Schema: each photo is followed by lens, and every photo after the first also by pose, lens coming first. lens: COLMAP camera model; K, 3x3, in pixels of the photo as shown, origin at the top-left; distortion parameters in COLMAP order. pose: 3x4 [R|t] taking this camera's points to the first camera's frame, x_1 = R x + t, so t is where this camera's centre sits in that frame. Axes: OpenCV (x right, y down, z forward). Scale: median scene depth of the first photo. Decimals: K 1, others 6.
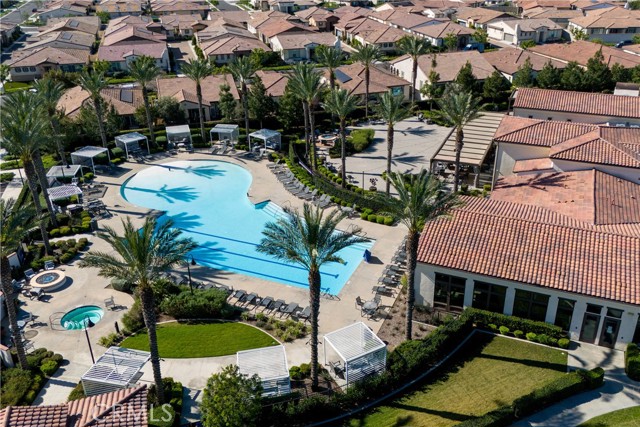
lens RADIAL K [[555.5, 0, 320.0], [0, 555.5, 213.5], [0, 0, 1]] dist [0.015280, 0.006535]
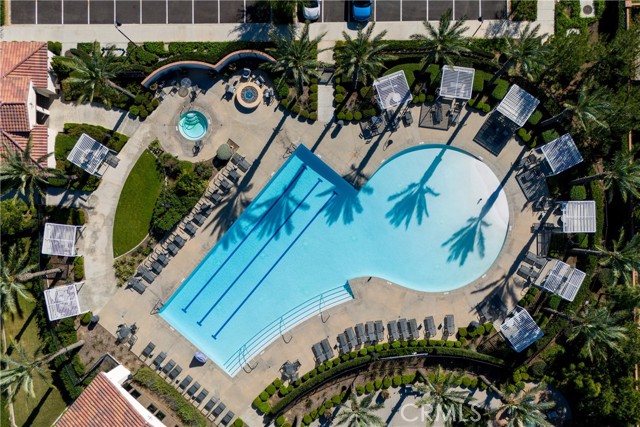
lens RADIAL K [[555.5, 0, 320.0], [0, 555.5, 213.5], [0, 0, 1]] dist [0.015280, 0.006535]
pose [[-0.276790, 0.960157, -0.038556, -0.187391], [-0.425629, -0.086528, 0.900751, -0.872836], [0.861526, 0.265730, 0.432620, 0.544555]]
